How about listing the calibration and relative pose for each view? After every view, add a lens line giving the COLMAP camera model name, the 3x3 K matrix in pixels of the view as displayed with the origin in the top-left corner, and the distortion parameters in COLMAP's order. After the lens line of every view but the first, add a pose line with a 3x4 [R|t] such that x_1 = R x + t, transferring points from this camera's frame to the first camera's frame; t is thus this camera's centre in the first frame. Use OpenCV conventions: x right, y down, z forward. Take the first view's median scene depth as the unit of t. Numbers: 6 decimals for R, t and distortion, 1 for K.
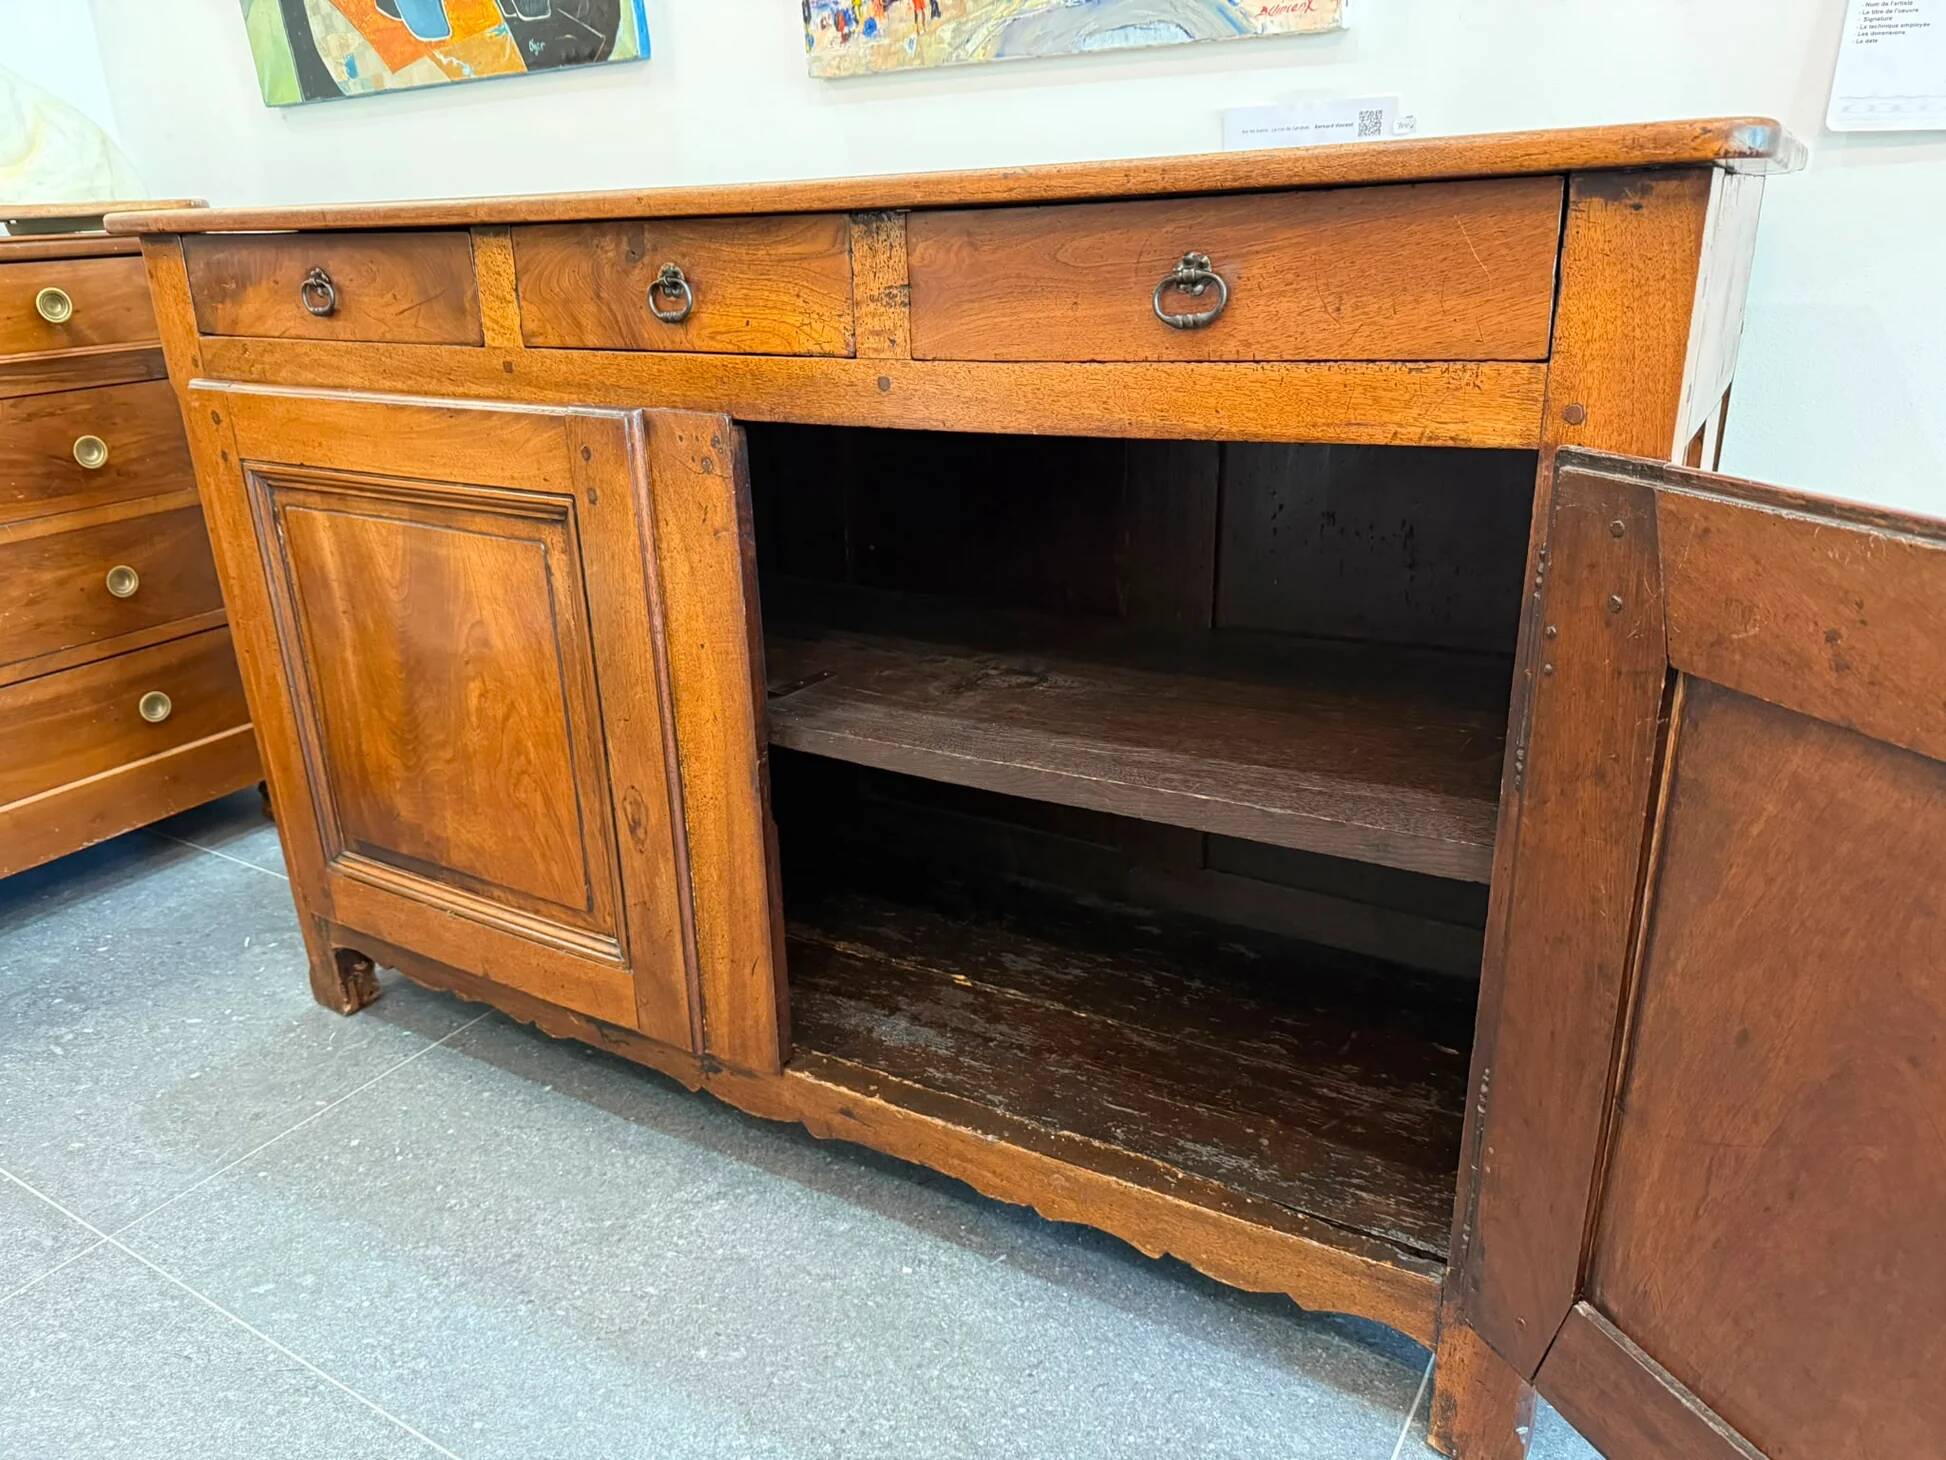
lens RADIAL K [[1399.0, 0, 967.1], [0, 1399.0, 737.7], [0, 0, 1]] dist [0.014186, -0.032211]
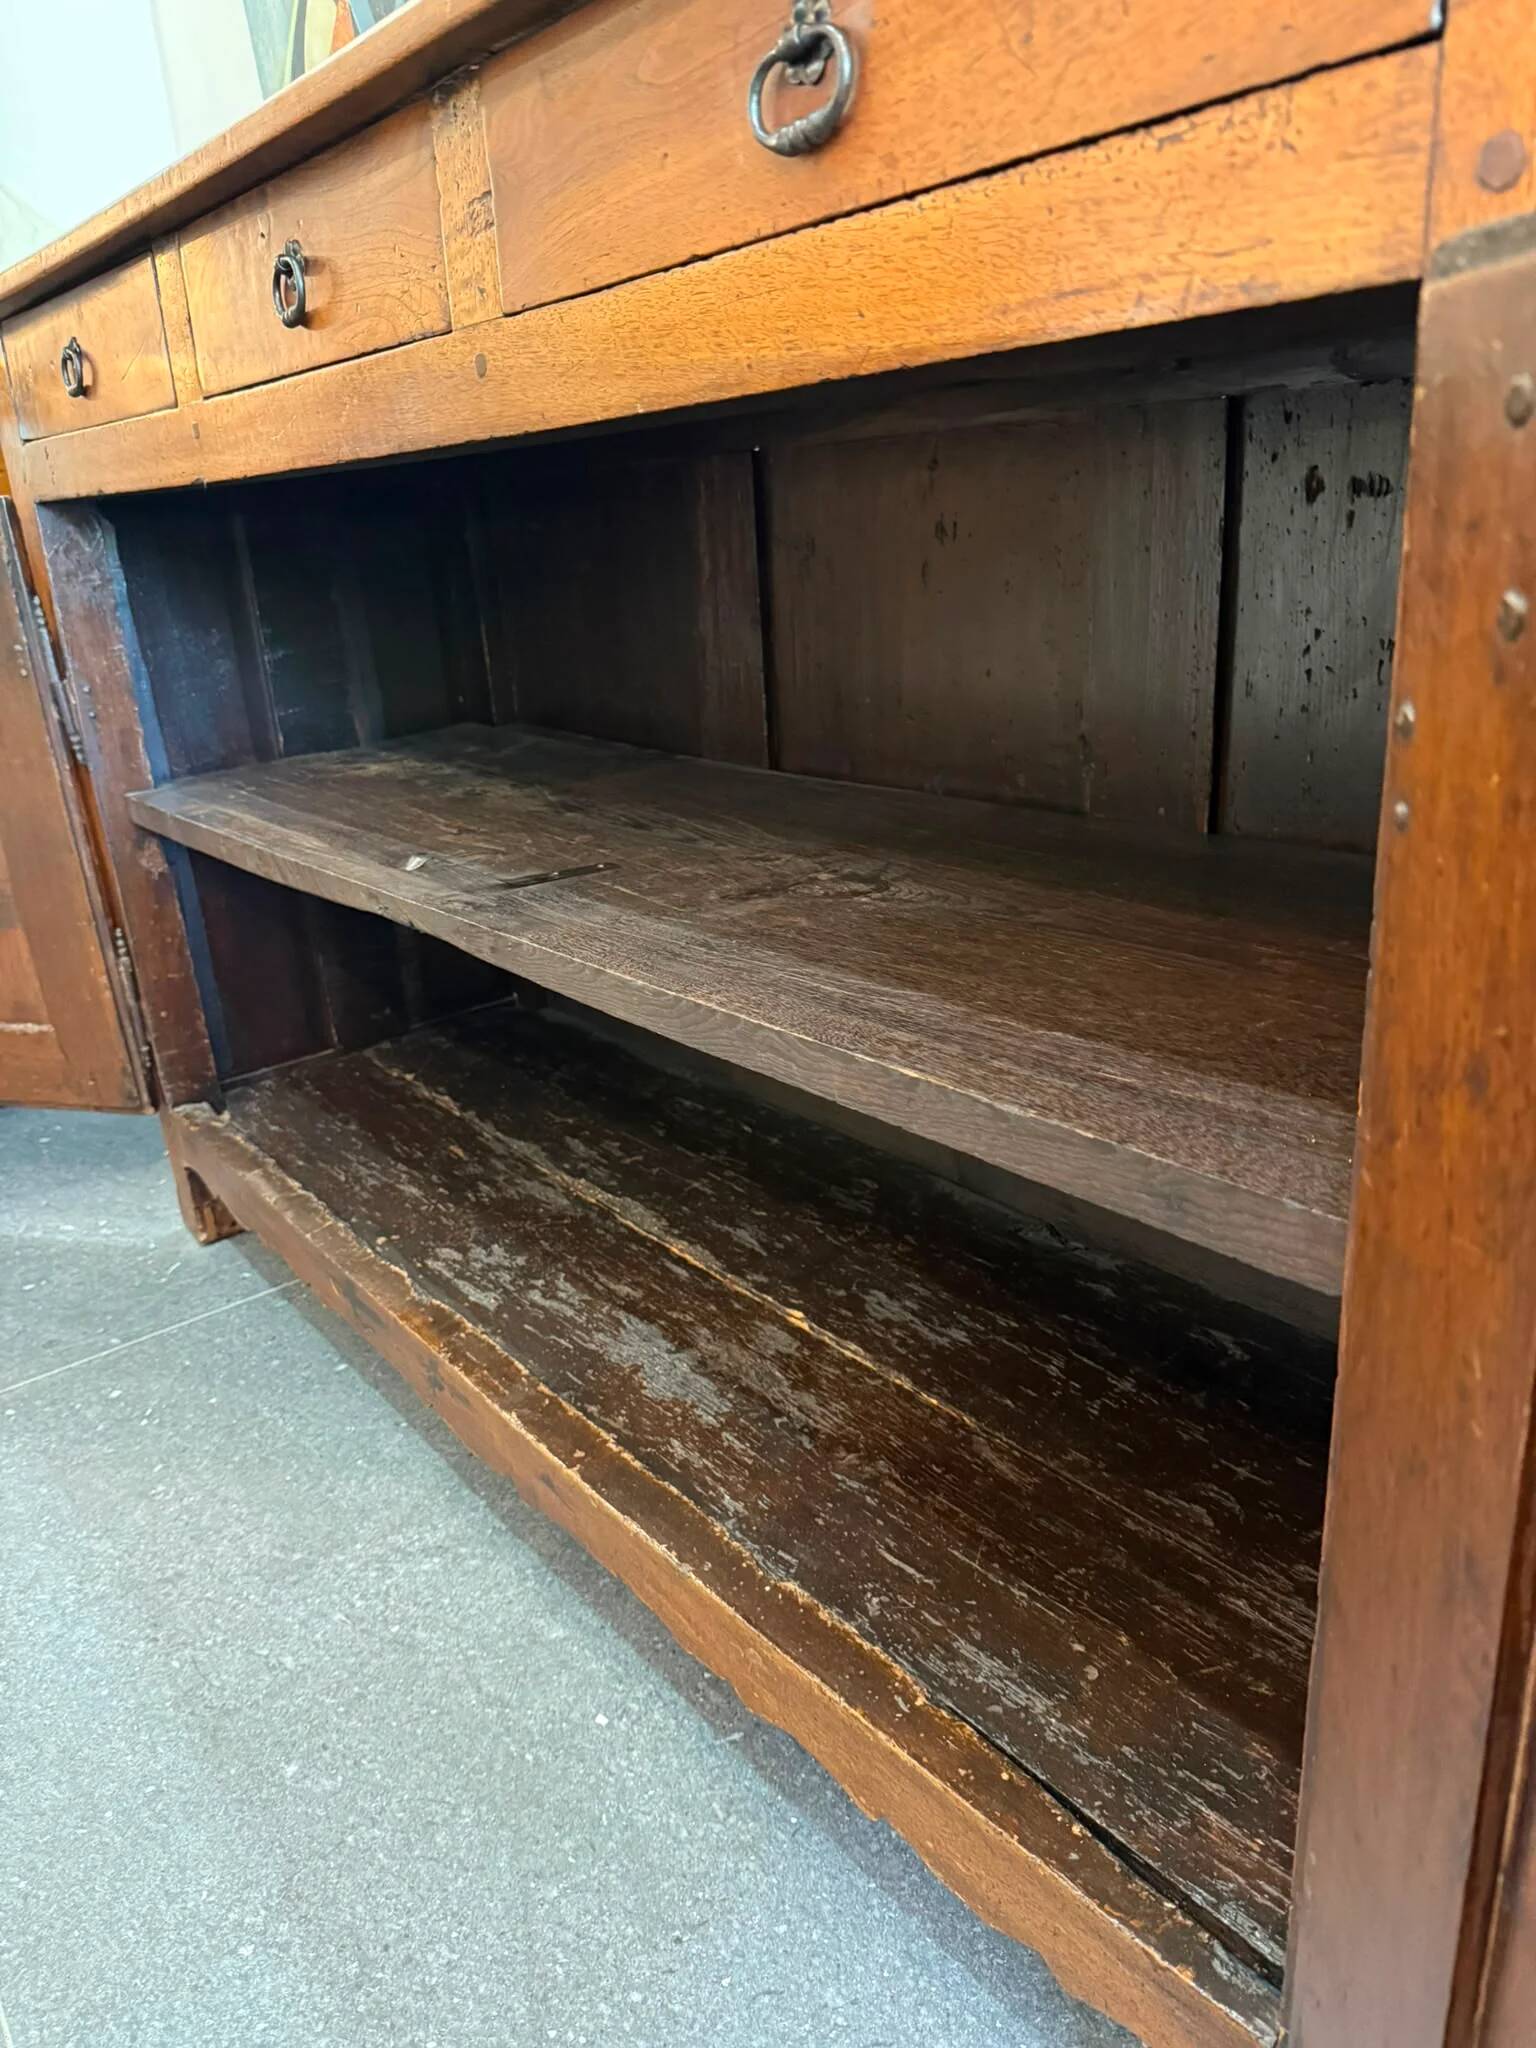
lens RADIAL K [[1472.3, 0, 753.5], [0, 1472.3, 1030.6], [0, 0, 1]] dist [0.014186, -0.032211]
pose [[0.935857, 0.091691, -0.340241, 0.239274], [-0.087847, 0.995776, 0.026720, 0.011735], [0.341253, 0.004882, 0.939959, 0.324300]]
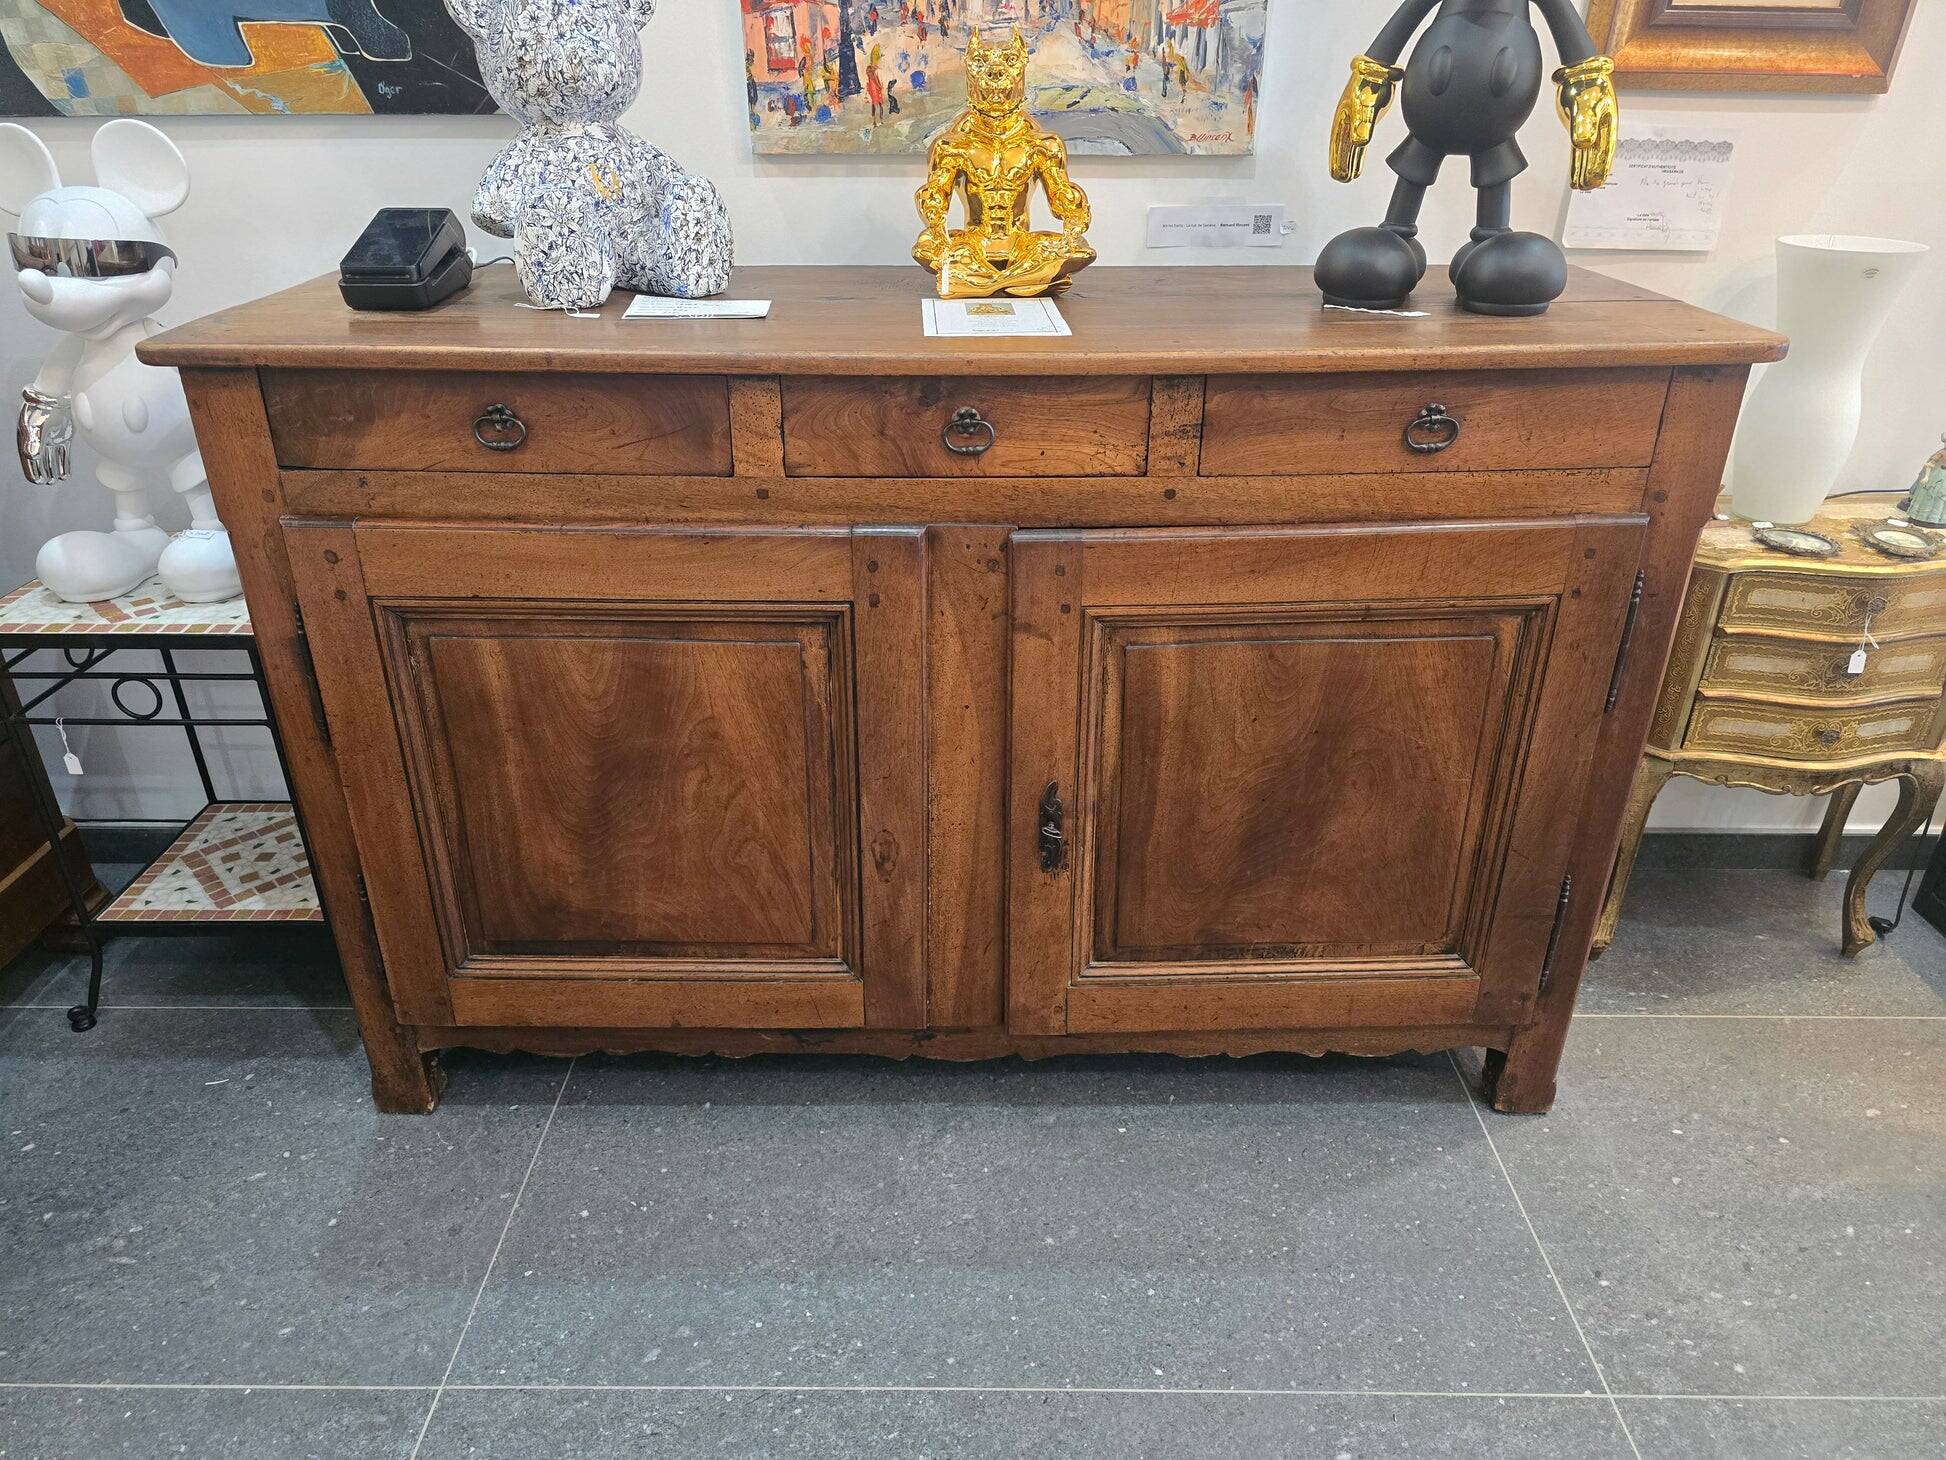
lens RADIAL K [[1328.8, 0, 969.3], [0, 1328.8, 739.8], [0, 0, 1]] dist [0.046638, -0.039487]
pose [[0.852216, -0.210255, 0.479083, -0.677164], [0.155821, 0.976142, 0.151217, -0.191774], [-0.499447, -0.054218, 0.864646, -0.004618]]
